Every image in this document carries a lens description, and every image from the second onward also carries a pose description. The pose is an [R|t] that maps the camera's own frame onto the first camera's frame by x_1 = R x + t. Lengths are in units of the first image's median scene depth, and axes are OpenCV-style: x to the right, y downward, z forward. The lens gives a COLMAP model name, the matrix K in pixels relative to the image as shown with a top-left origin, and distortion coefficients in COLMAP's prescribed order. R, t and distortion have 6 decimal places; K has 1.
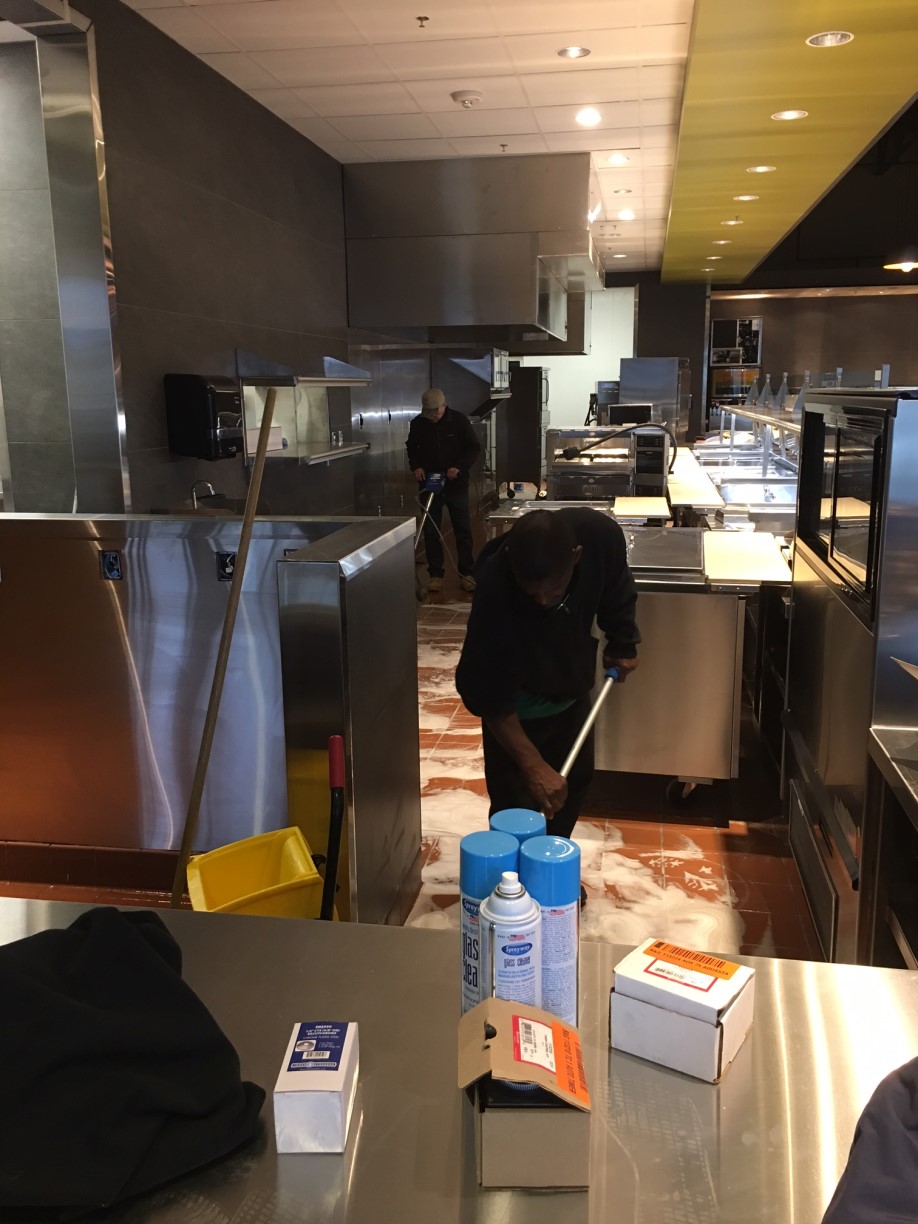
lens RADIAL K [[1034.0, 0, 463.7], [0, 1034.0, 612.1], [0, 0, 1]] dist [0.085130, -0.103895]
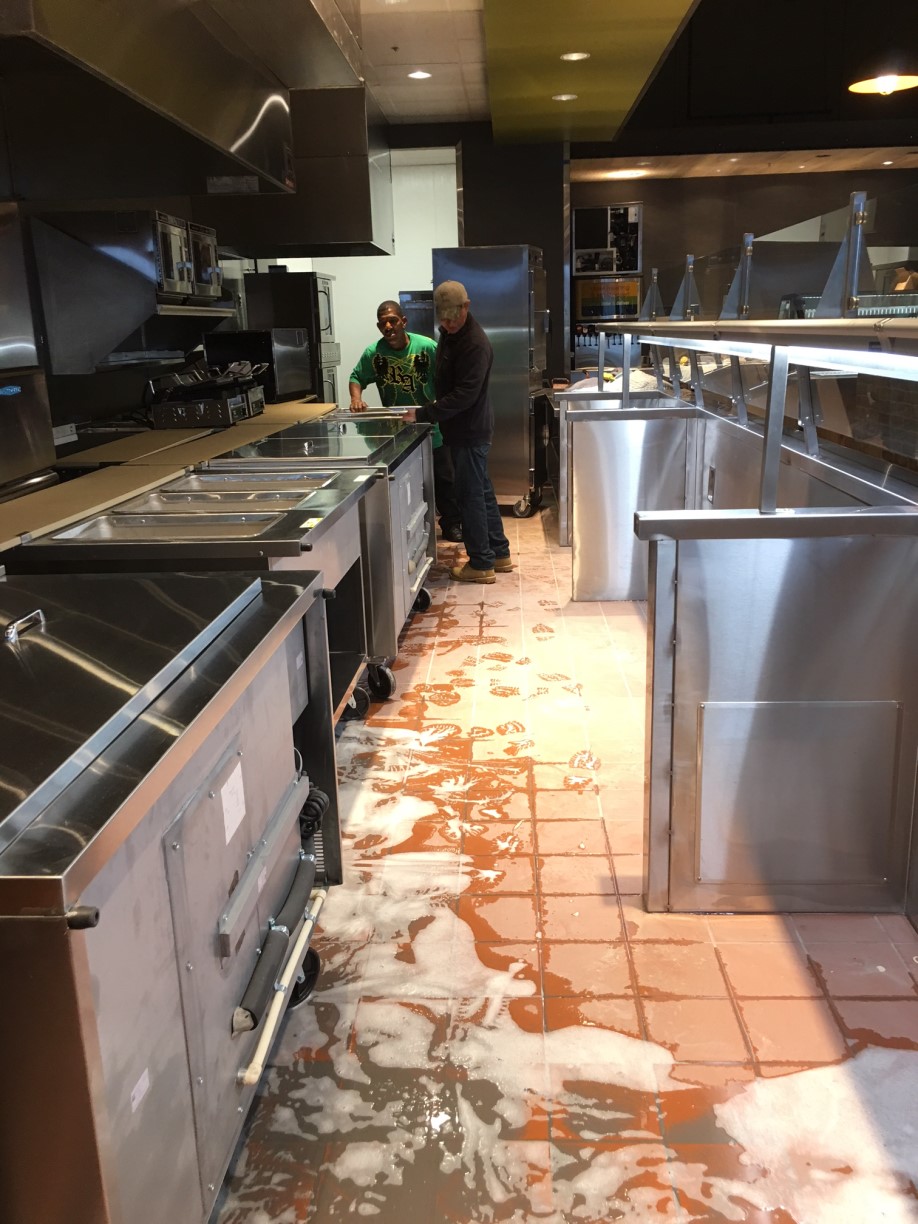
lens RADIAL K [[1034.0, 0, 462.6], [0, 1034.0, 610.6], [0, 0, 1]] dist [0.085130, -0.103895]
pose [[0.991459, -0.055051, 0.118231, 0.075247], [0.048650, 0.997224, 0.056364, -0.060060], [-0.121006, -0.050131, 0.991385, 0.337855]]
